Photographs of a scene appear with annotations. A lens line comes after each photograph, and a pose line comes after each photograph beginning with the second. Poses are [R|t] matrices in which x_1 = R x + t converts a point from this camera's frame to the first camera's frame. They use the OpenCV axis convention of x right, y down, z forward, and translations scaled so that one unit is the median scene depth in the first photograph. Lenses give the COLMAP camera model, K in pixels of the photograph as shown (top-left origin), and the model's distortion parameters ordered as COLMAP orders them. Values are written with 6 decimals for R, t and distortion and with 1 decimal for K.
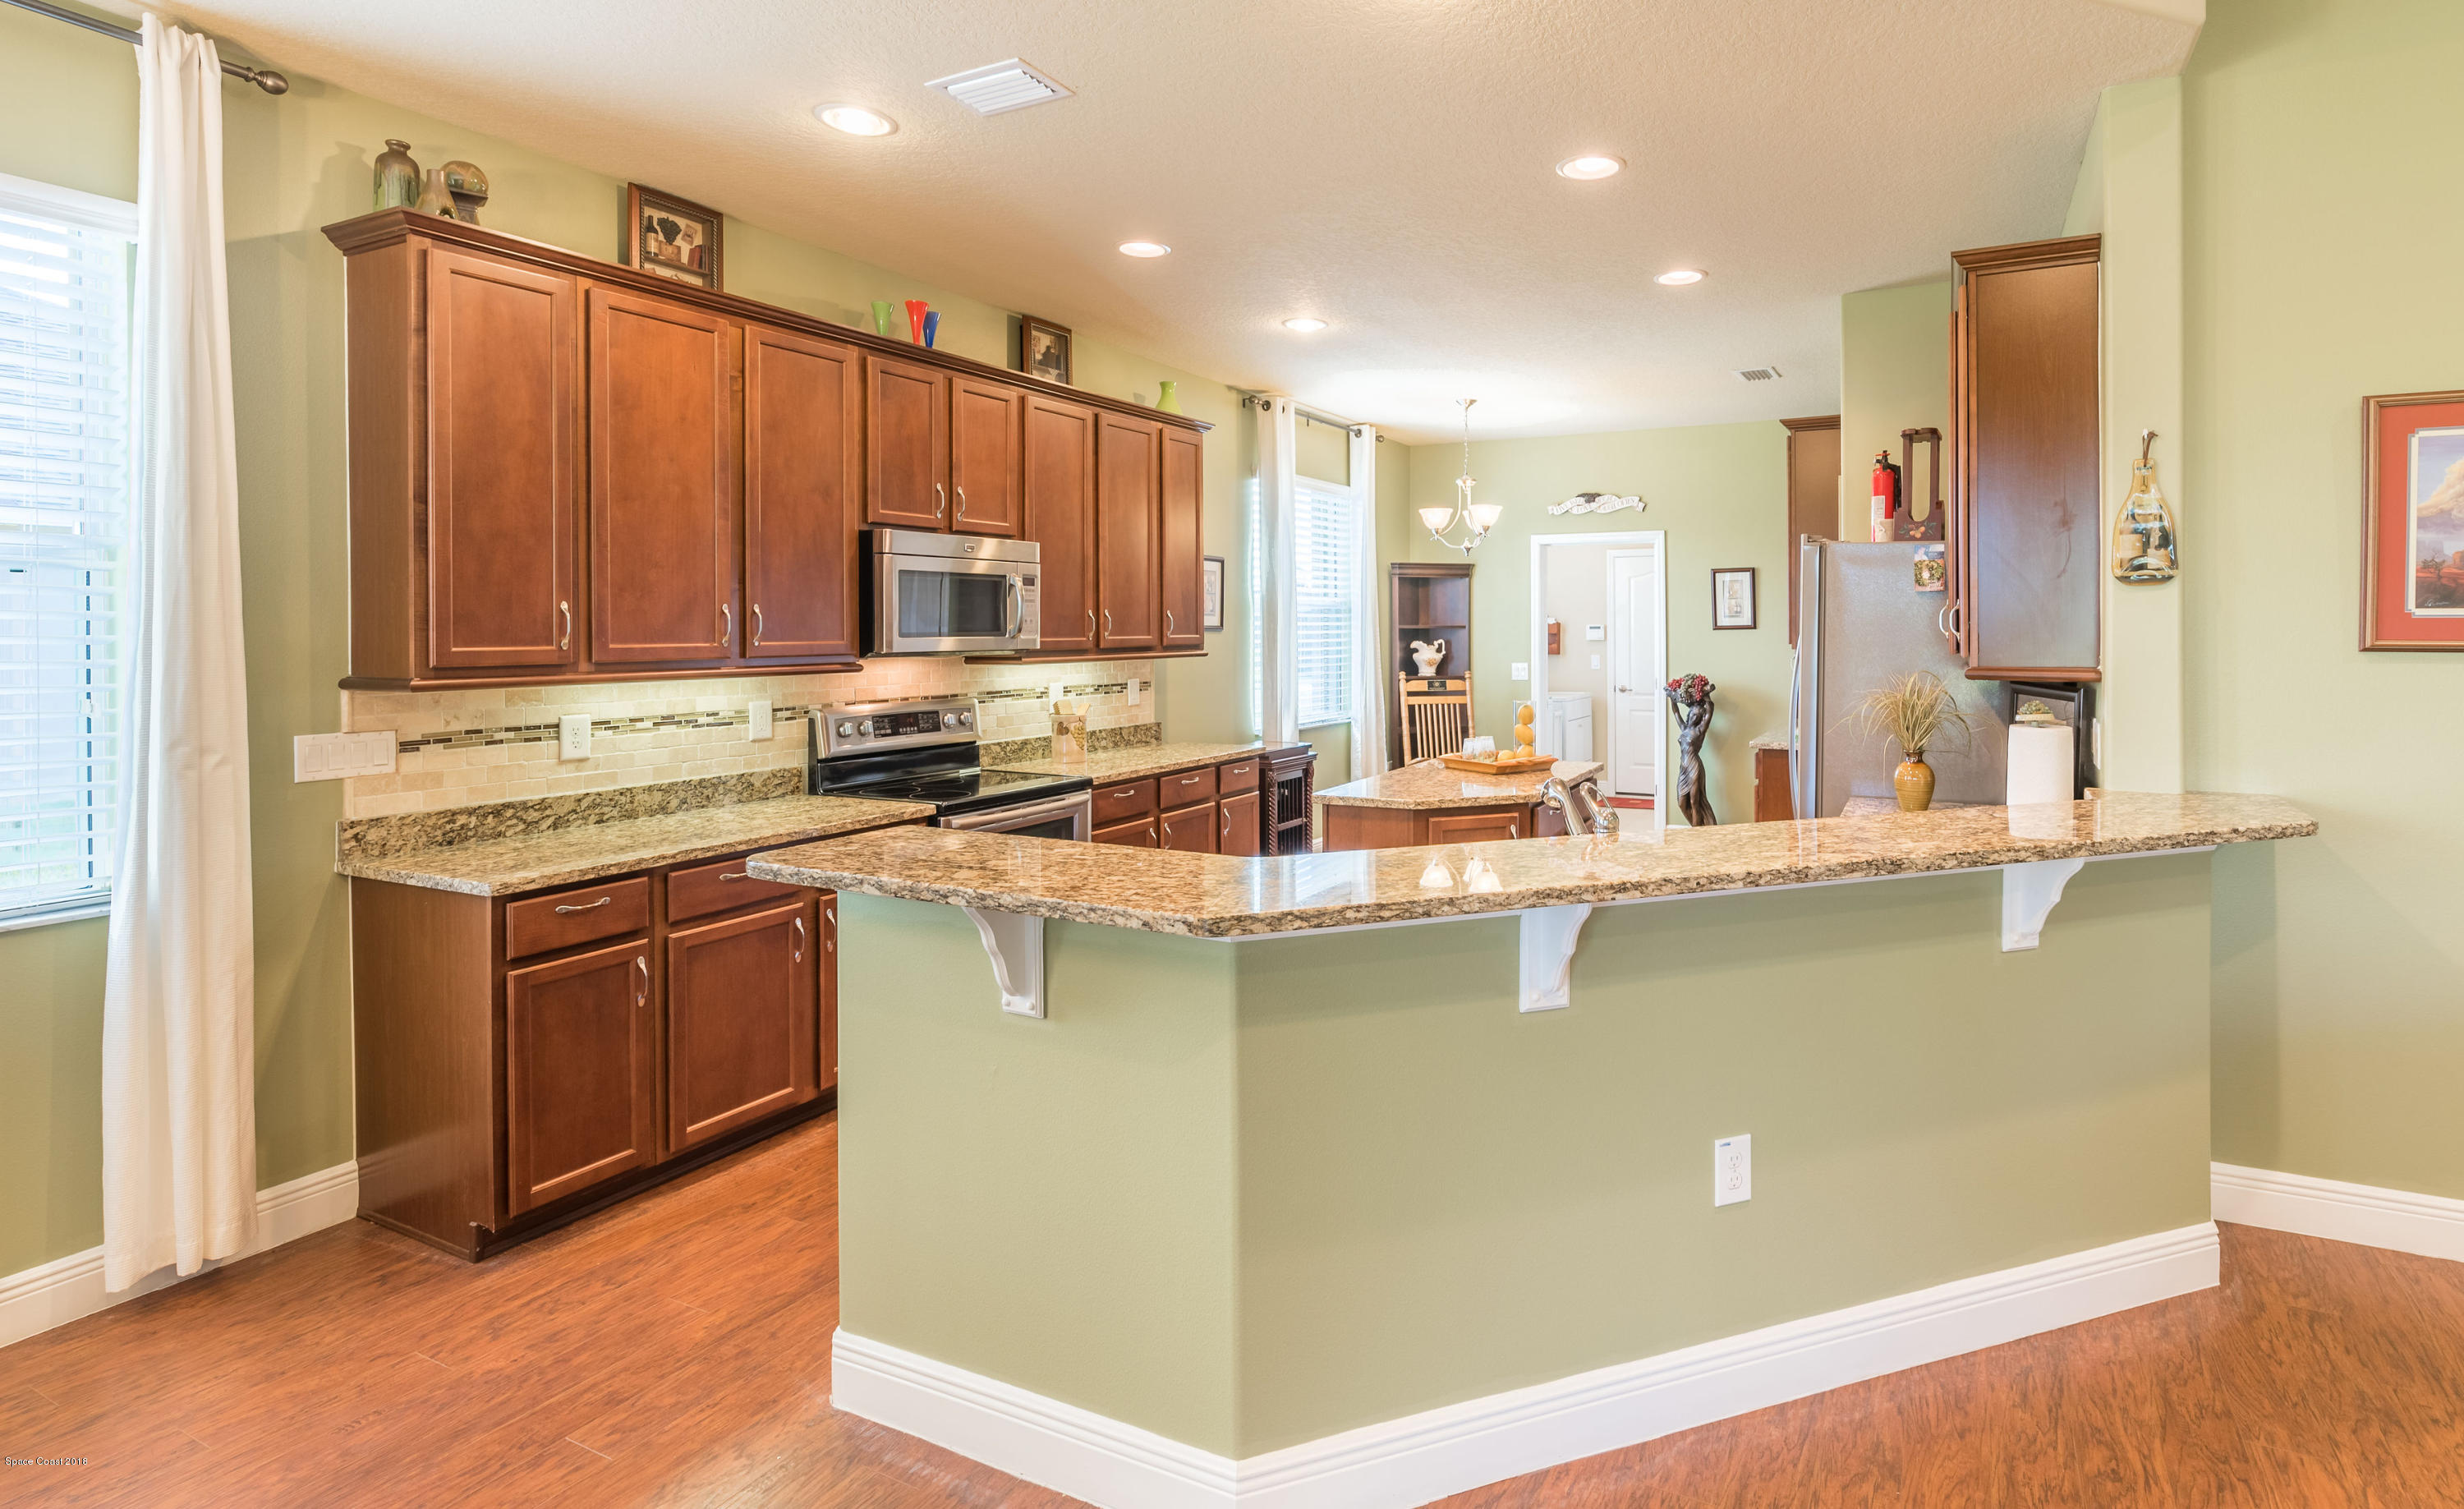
lens RADIAL K [[1194.4, 0, 1373.7], [0, 1194.4, 640.1], [0, 0, 1]] dist [-0.011061, -0.002736]
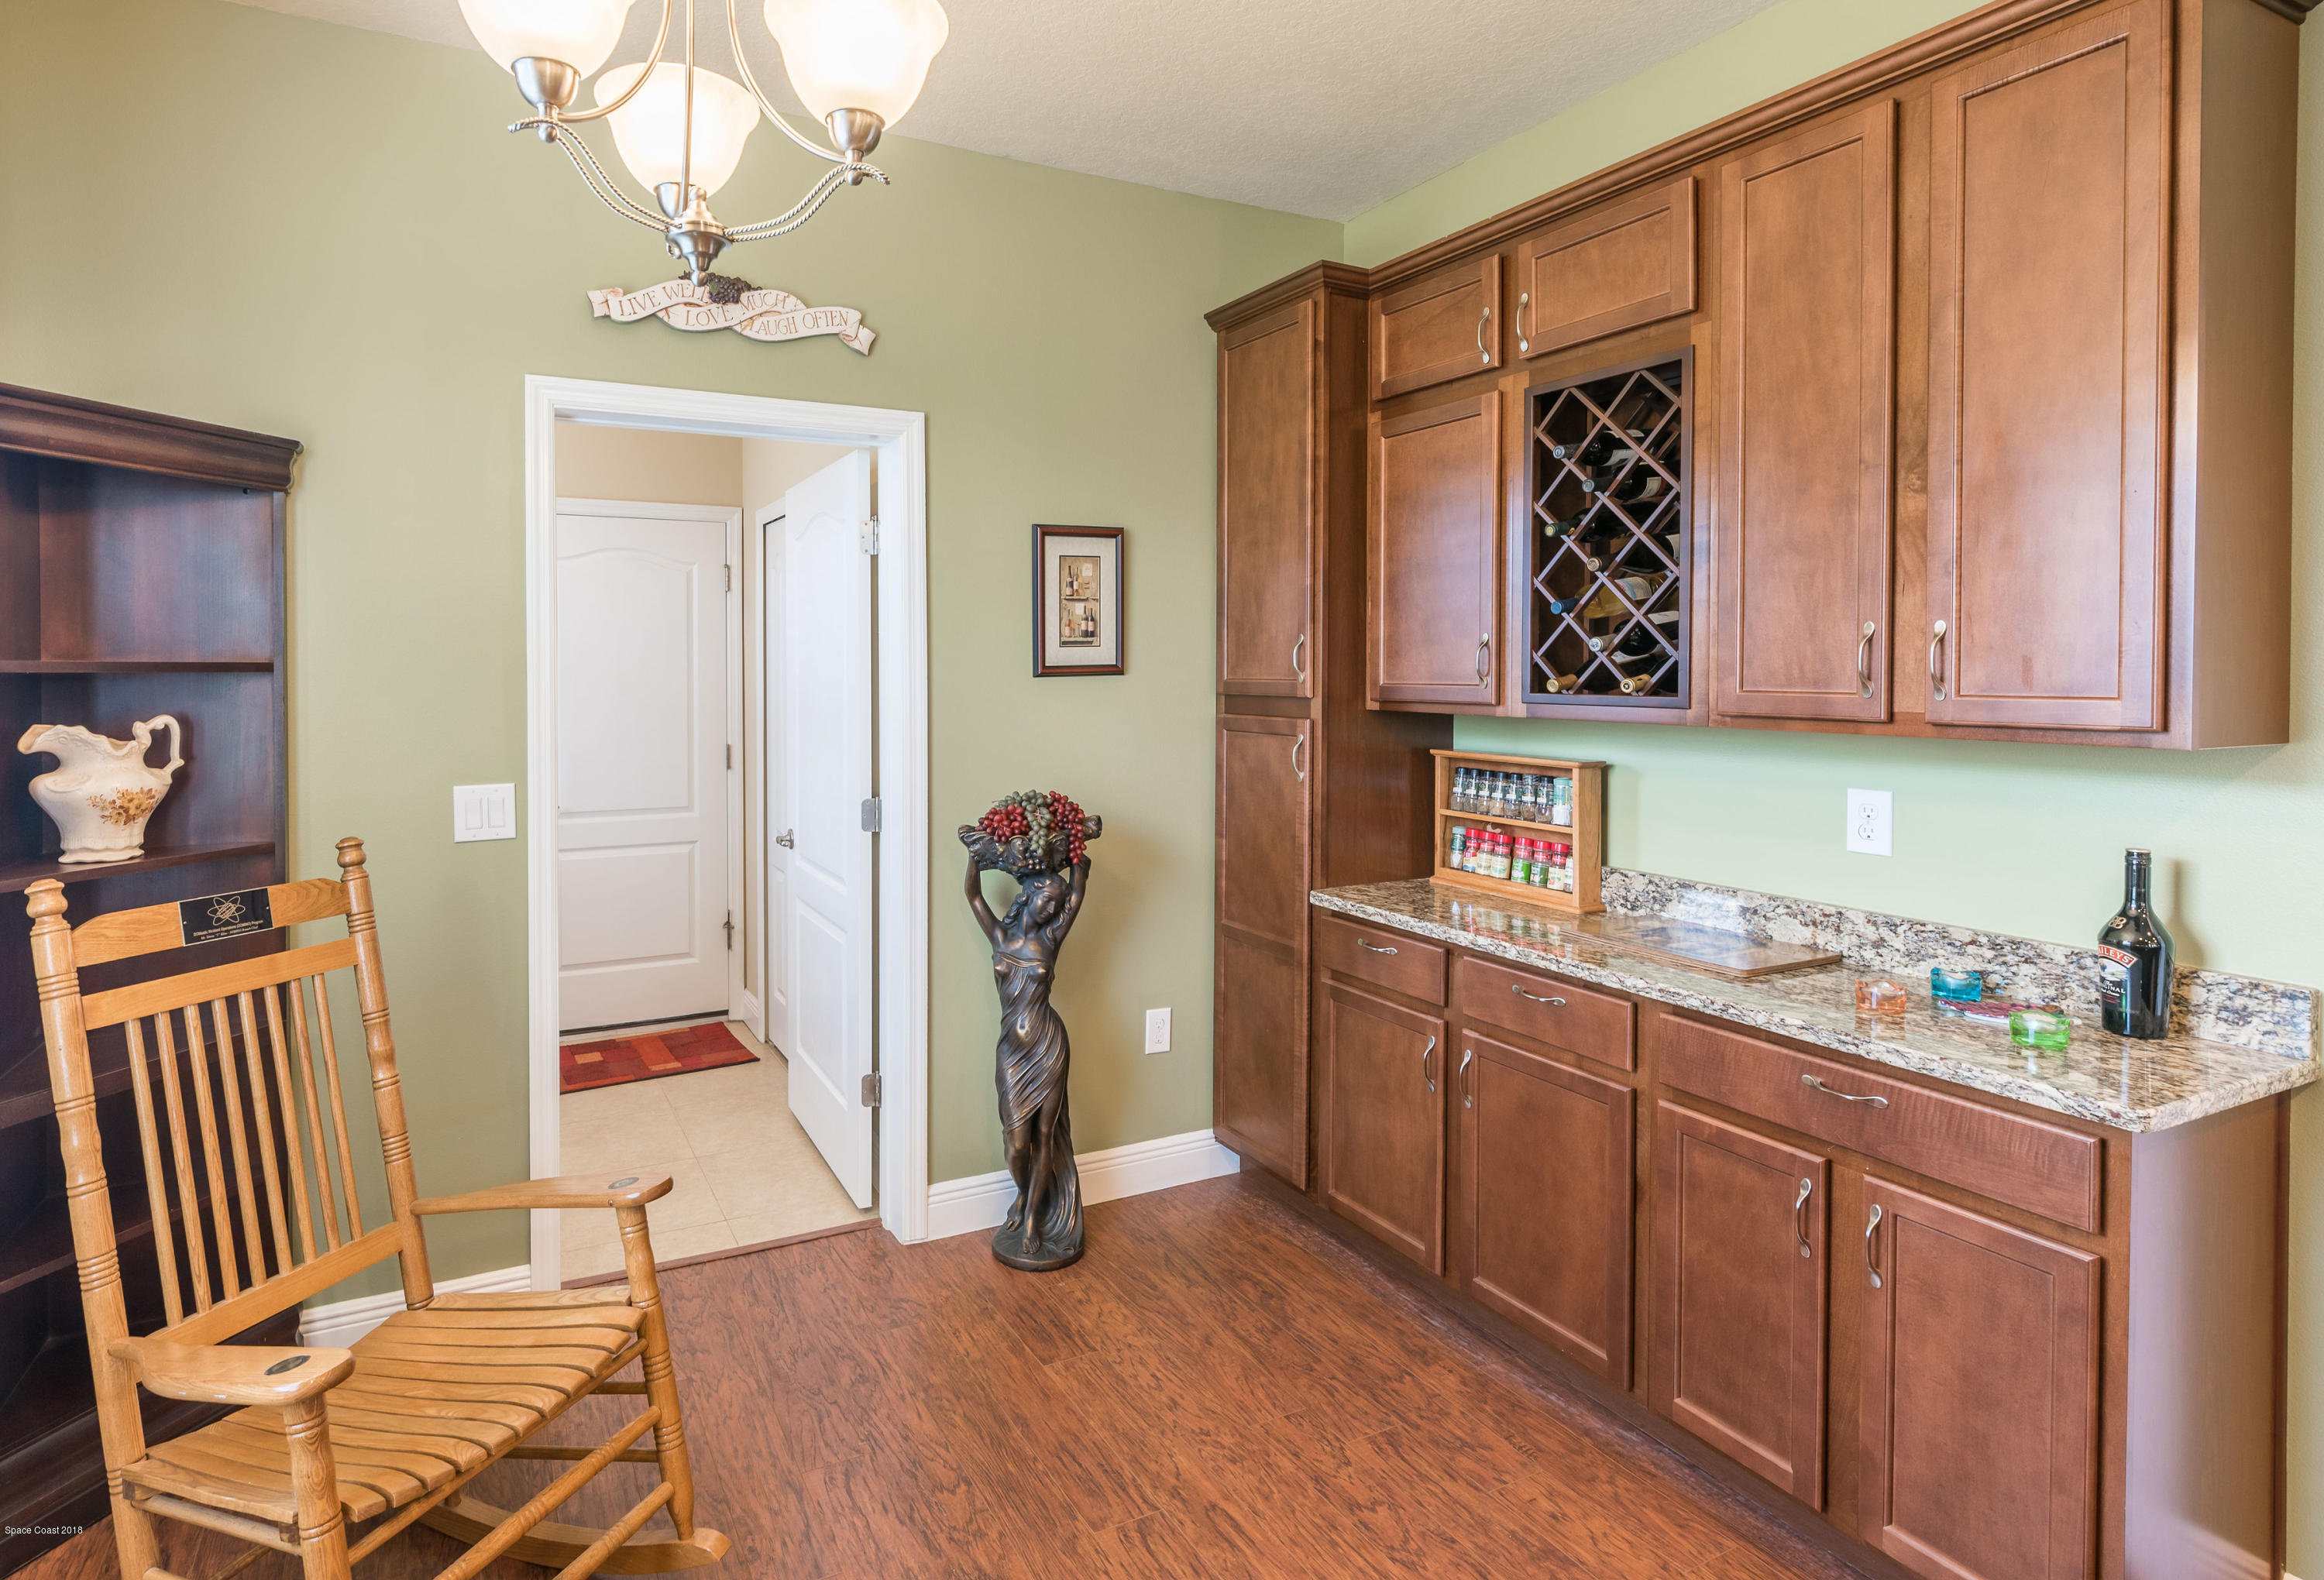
lens RADIAL K [[1306.8, 0, 1166.1], [0, 1306.8, 675.5], [0, 0, 1]] dist [-0.007538, -0.000745]
pose [[0.613095, 0.000247, 0.790009, -0.071591], [0.006756, 0.999962, -0.005556, -0.013019], [-0.789981, 0.008744, 0.613070, 1.420826]]
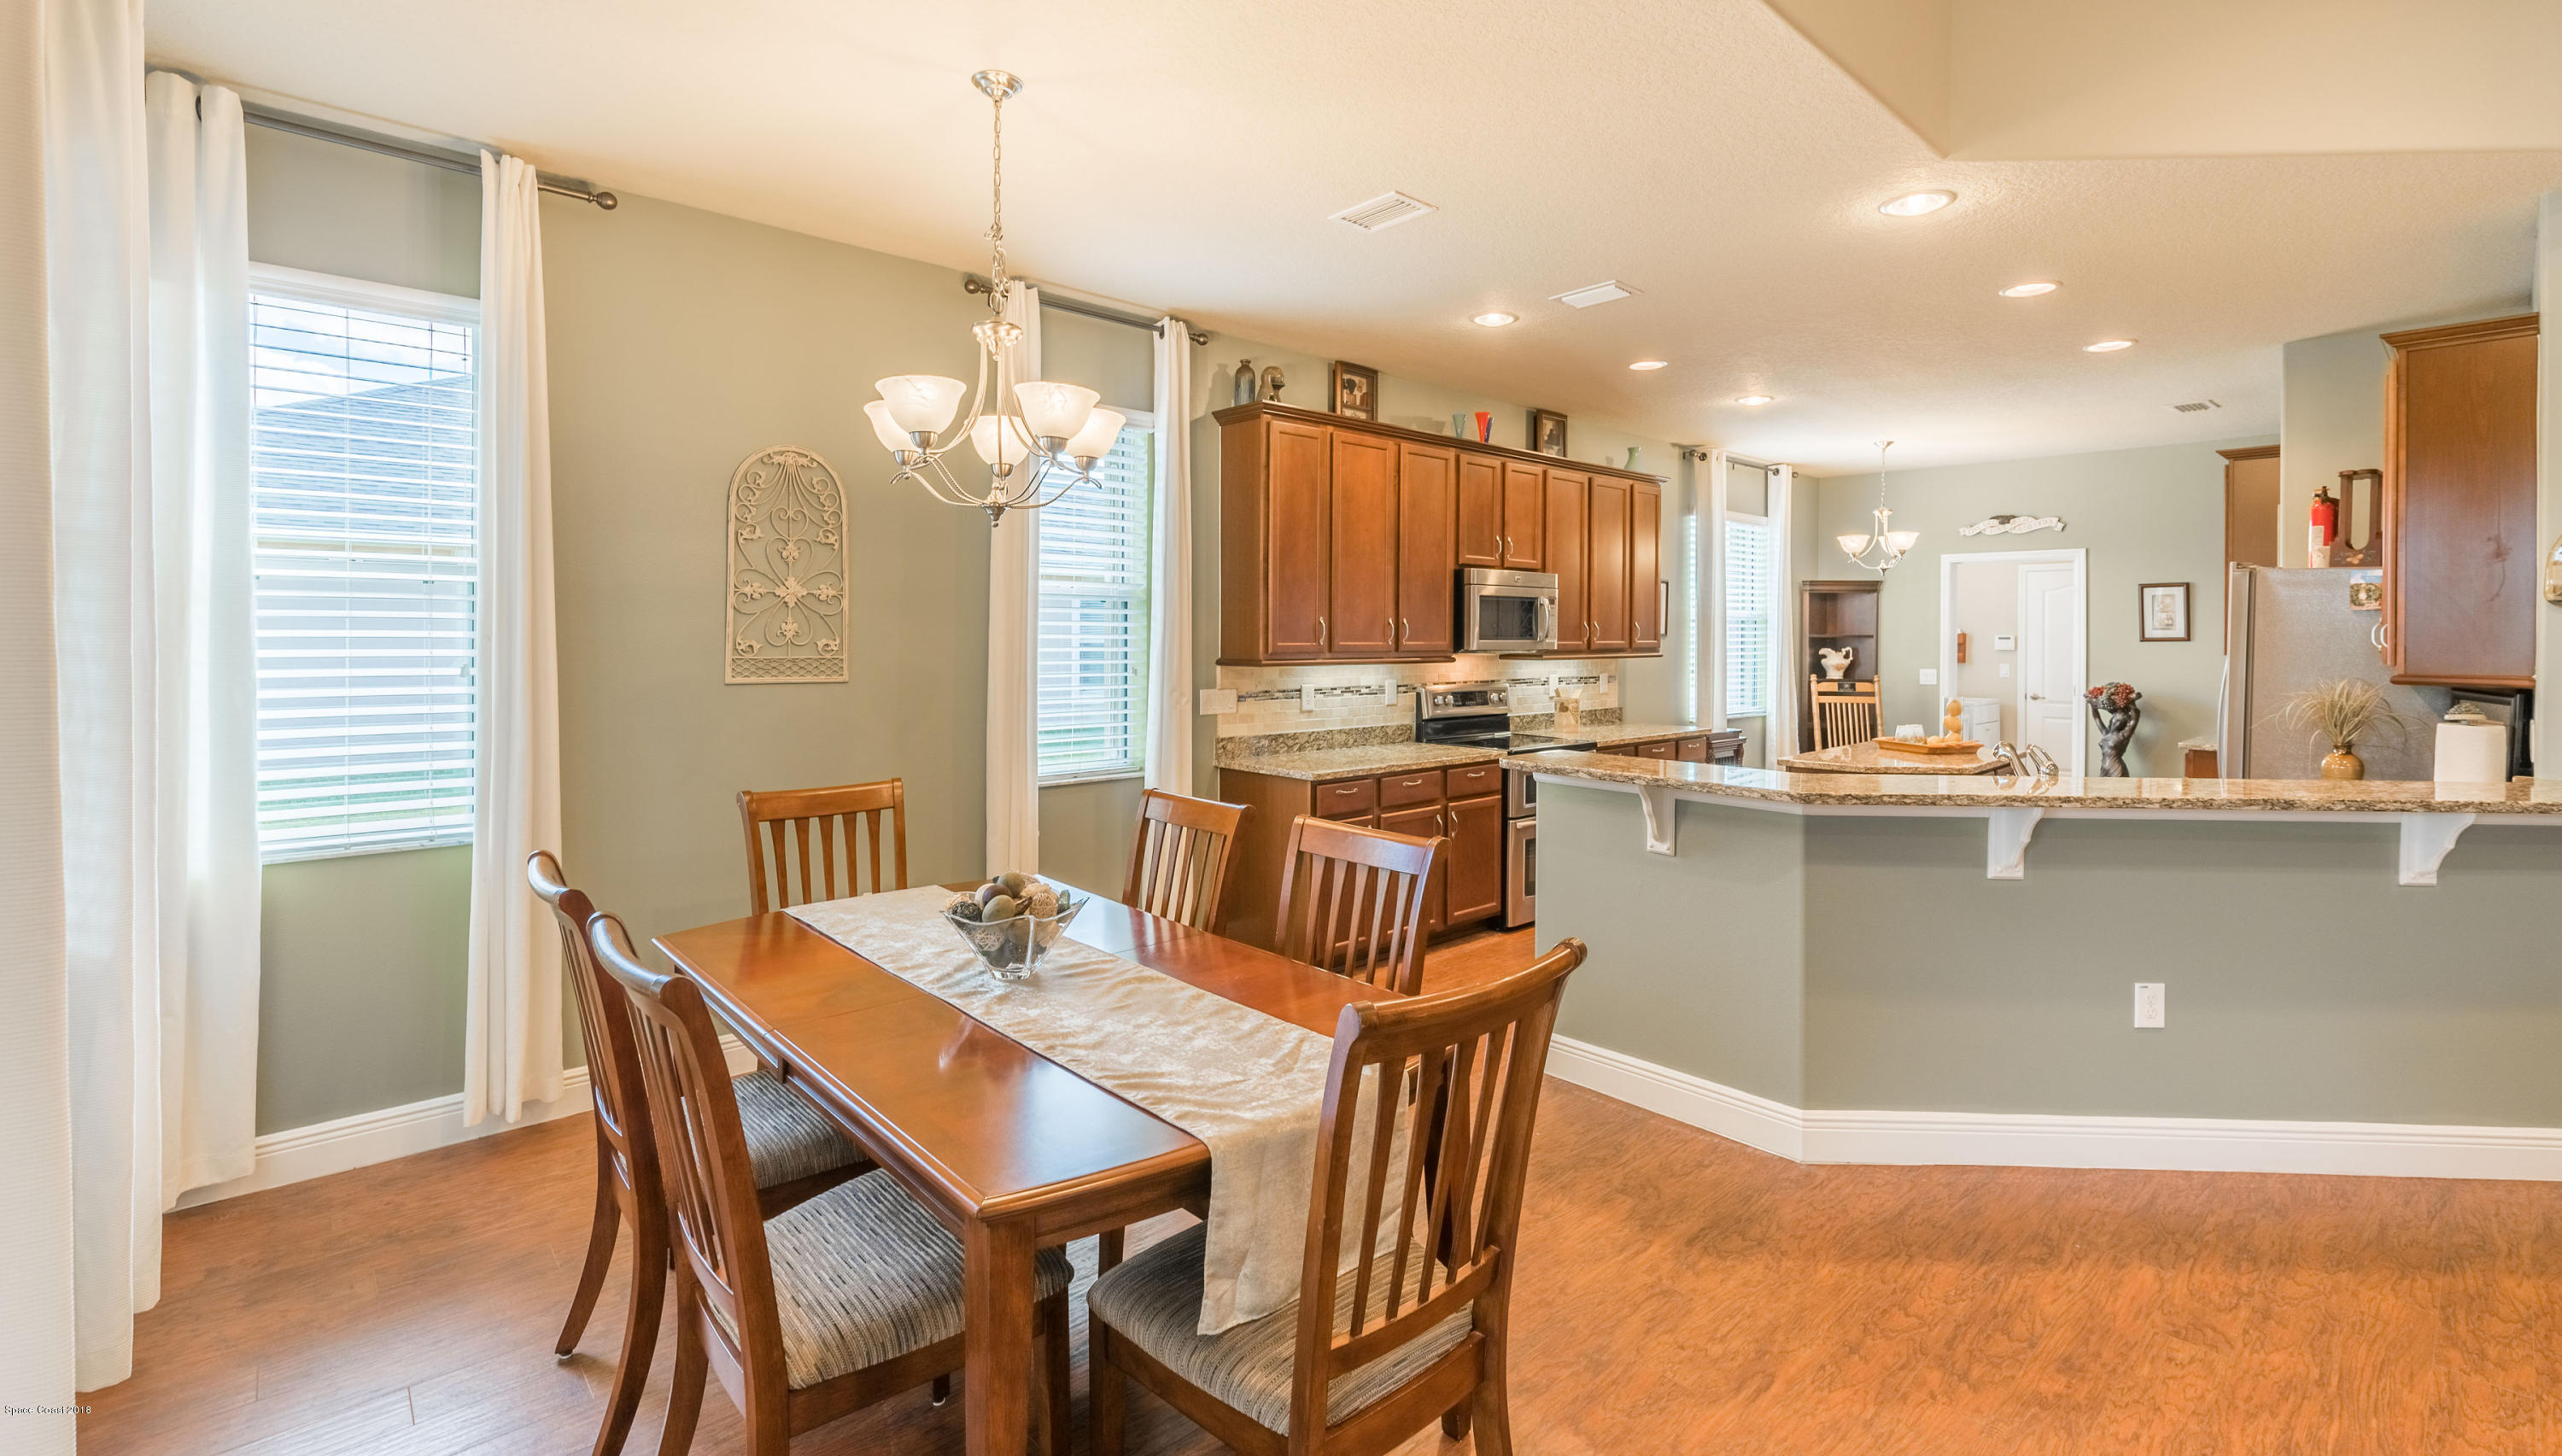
lens RADIAL K [[1091.3, 0, 1269.1], [0, 1091.3, 642.8], [0, 0, 1]] dist [-0.013044, 0.000438]
pose [[0.920654, 0.011494, -0.390210, -0.103665], [-0.012441, 0.999923, 0.000099, 0.004338], [0.390181, 0.004763, 0.920726, -0.369038]]
